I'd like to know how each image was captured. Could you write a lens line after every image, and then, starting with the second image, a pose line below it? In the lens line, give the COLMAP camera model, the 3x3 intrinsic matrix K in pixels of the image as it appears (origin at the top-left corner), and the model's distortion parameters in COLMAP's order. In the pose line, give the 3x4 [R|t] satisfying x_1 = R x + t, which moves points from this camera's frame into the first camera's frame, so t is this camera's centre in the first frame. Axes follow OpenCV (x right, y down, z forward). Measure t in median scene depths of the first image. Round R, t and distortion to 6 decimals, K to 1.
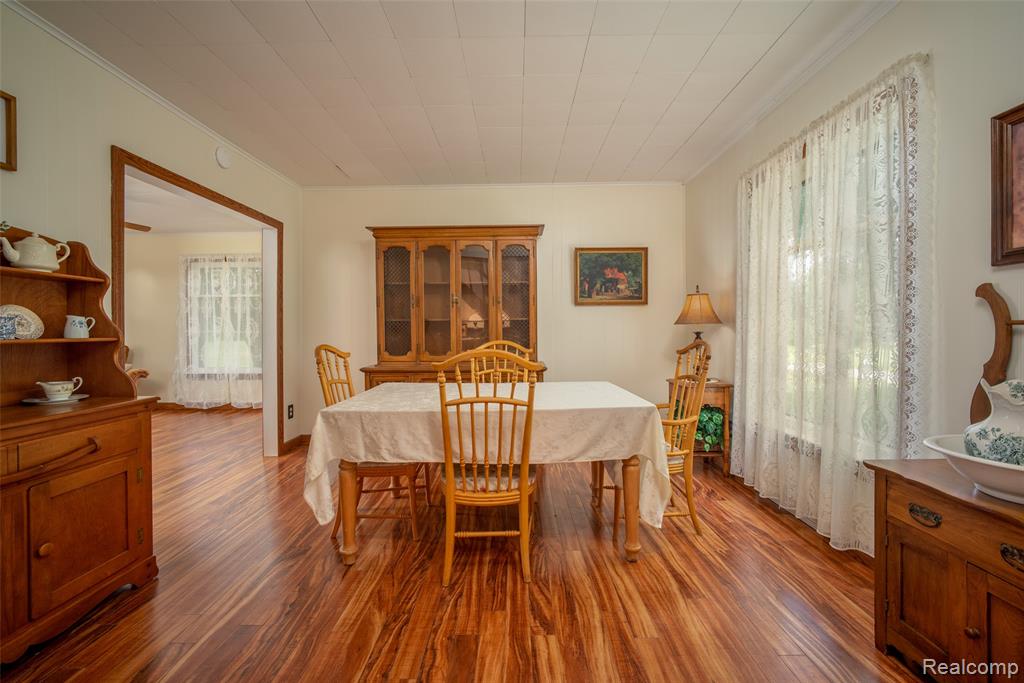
lens RADIAL K [[431.3, 0, 509.1], [0, 431.3, 336.8], [0, 0, 1]] dist [-0.021227, 0.001341]
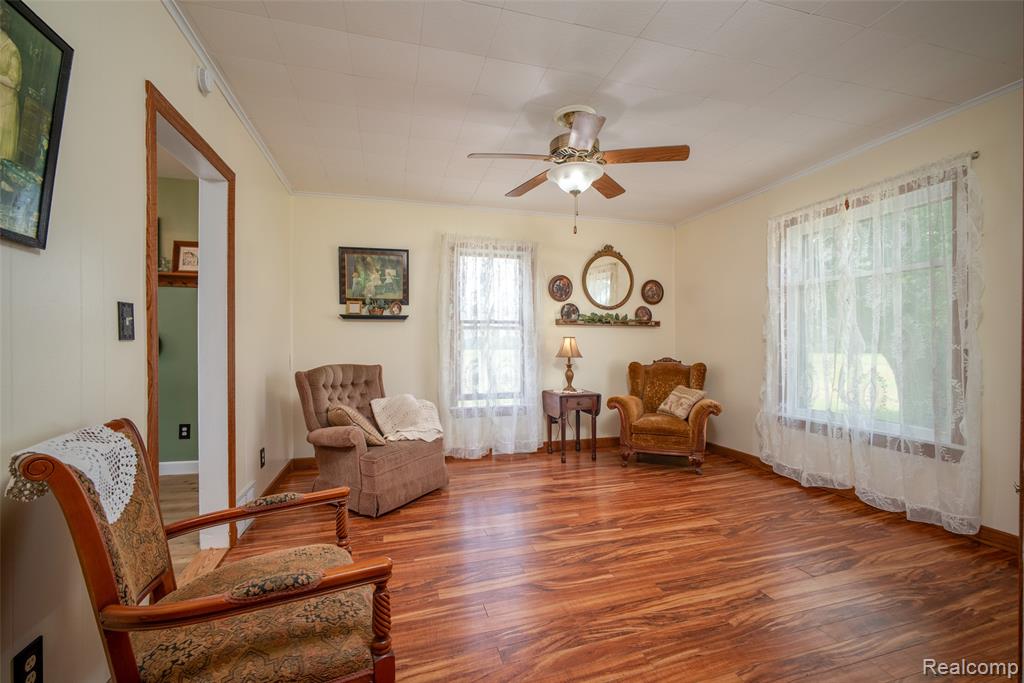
lens RADIAL K [[431.3, 0, 506.2], [0, 431.3, 346.7], [0, 0, 1]] dist [-0.021227, 0.001341]
pose [[0.286953, 0.005177, -0.957931, -0.293218], [-0.010306, 0.999944, 0.002317, -0.007292], [0.957889, 0.009208, 0.286990, 0.464823]]
